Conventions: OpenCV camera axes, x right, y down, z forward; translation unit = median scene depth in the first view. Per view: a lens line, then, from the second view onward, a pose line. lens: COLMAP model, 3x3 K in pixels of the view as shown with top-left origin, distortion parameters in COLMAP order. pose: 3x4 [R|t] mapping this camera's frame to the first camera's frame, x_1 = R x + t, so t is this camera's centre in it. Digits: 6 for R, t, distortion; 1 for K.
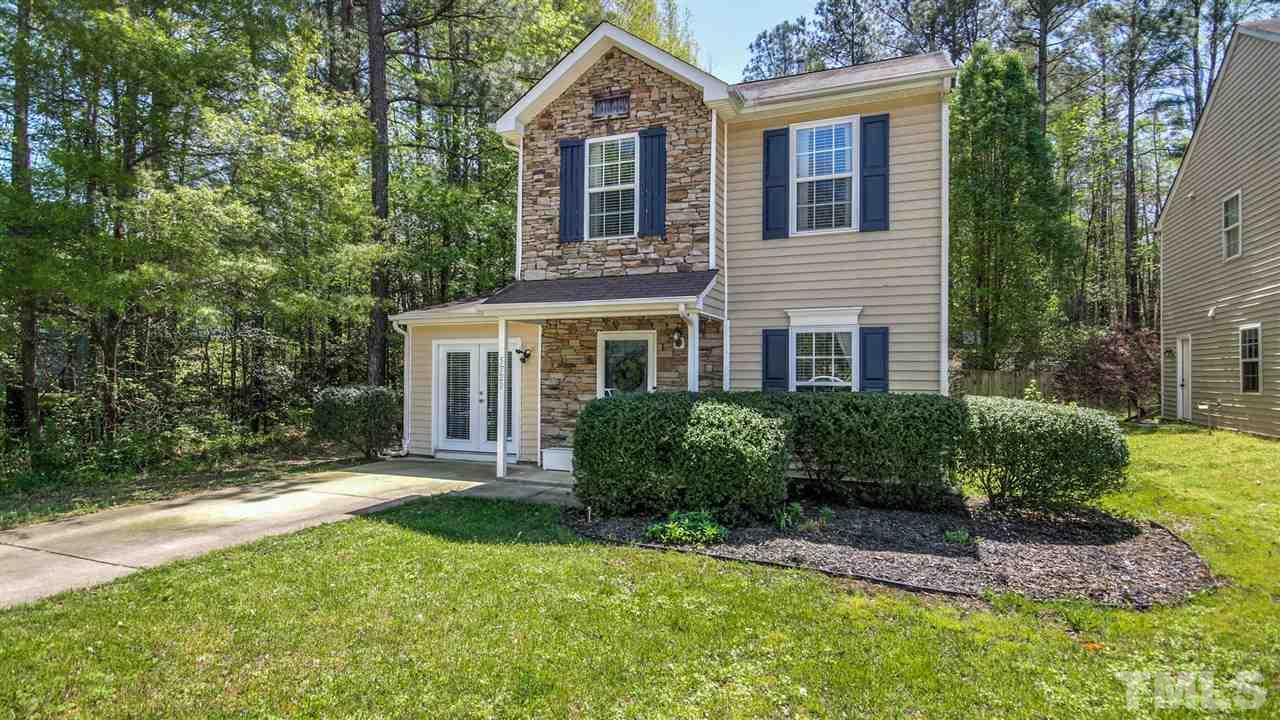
lens RADIAL K [[685.4, 0, 659.1], [0, 685.4, 363.7], [0, 0, 1]] dist [0.006170, 0.000443]
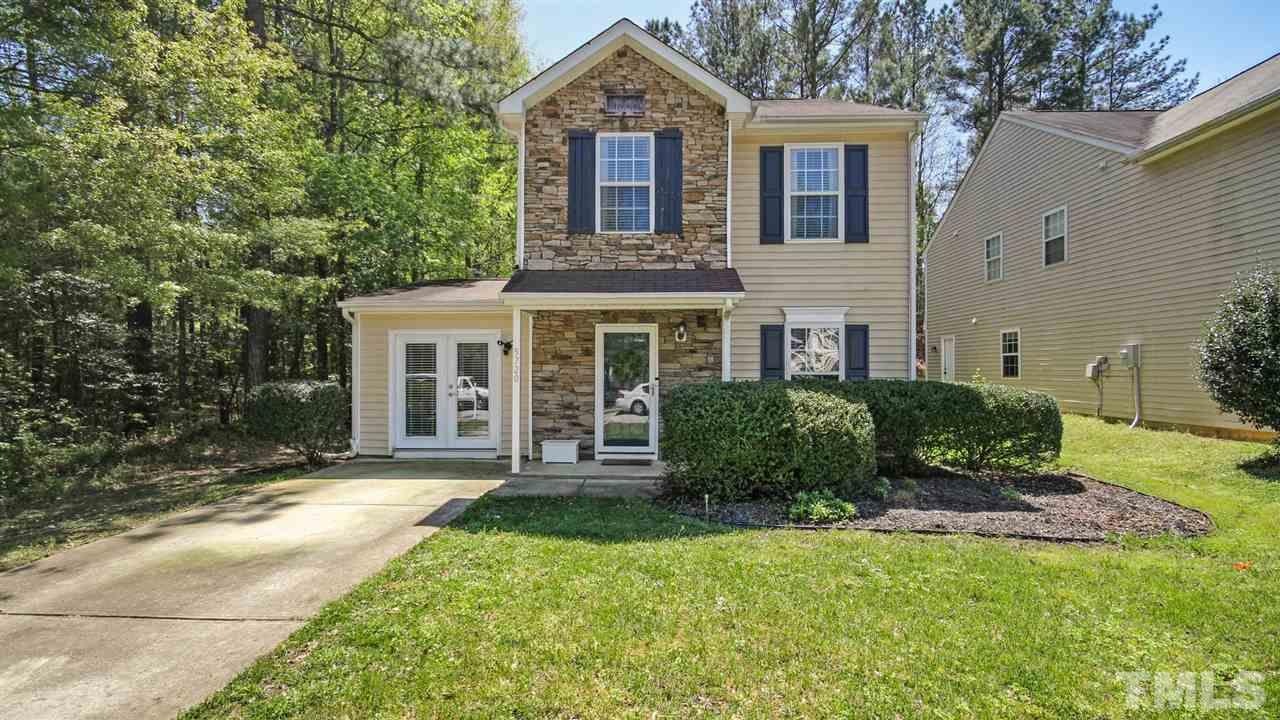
lens RADIAL K [[614.5, 0, 635.9], [0, 614.5, 361.0], [0, 0, 1]] dist [0.014858, -0.017192]
pose [[0.933601, -0.000769, 0.358313, -0.386811], [-0.000628, 0.999993, 0.003781, 0.005022], [-0.358314, -0.003755, 0.933594, 0.137018]]
